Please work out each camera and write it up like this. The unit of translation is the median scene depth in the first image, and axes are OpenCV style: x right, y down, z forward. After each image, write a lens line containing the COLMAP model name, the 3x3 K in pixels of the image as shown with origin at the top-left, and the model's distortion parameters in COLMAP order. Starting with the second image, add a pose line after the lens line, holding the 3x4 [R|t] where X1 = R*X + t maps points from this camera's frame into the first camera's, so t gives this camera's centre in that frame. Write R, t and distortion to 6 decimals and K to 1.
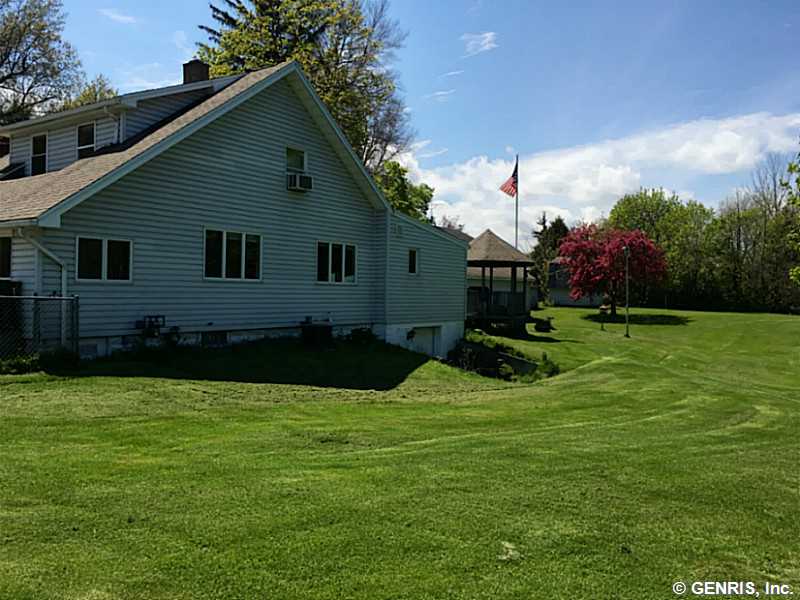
lens RADIAL K [[686.0, 0, 400.1], [0, 686.0, 298.7], [0, 0, 1]] dist [0.065403, -0.058113]
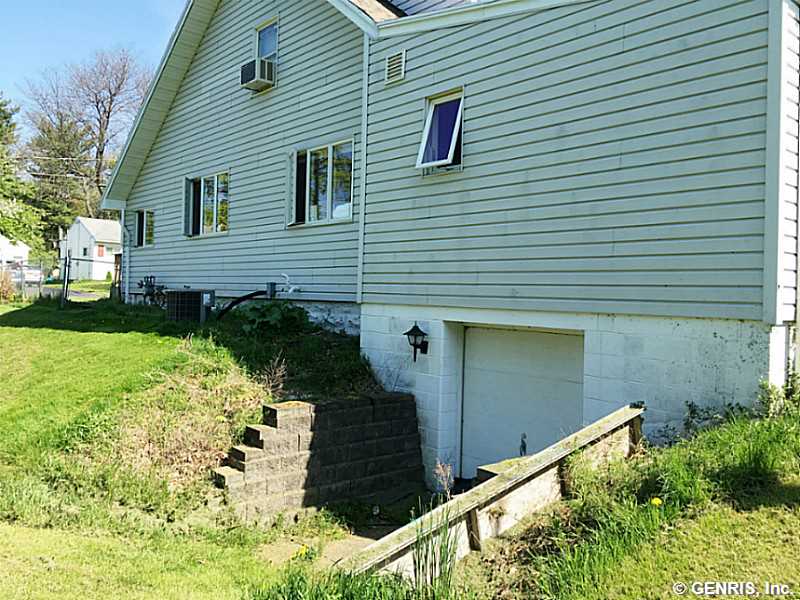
lens RADIAL K [[686.0, 0, 400.1], [0, 686.0, 298.7], [0, 0, 1]] dist [0.065403, -0.058113]
pose [[-0.259139, -0.014062, -0.965738, 0.408047], [-0.034530, 0.999390, -0.005286, 0.037629], [0.965223, 0.031977, -0.259466, 1.221462]]
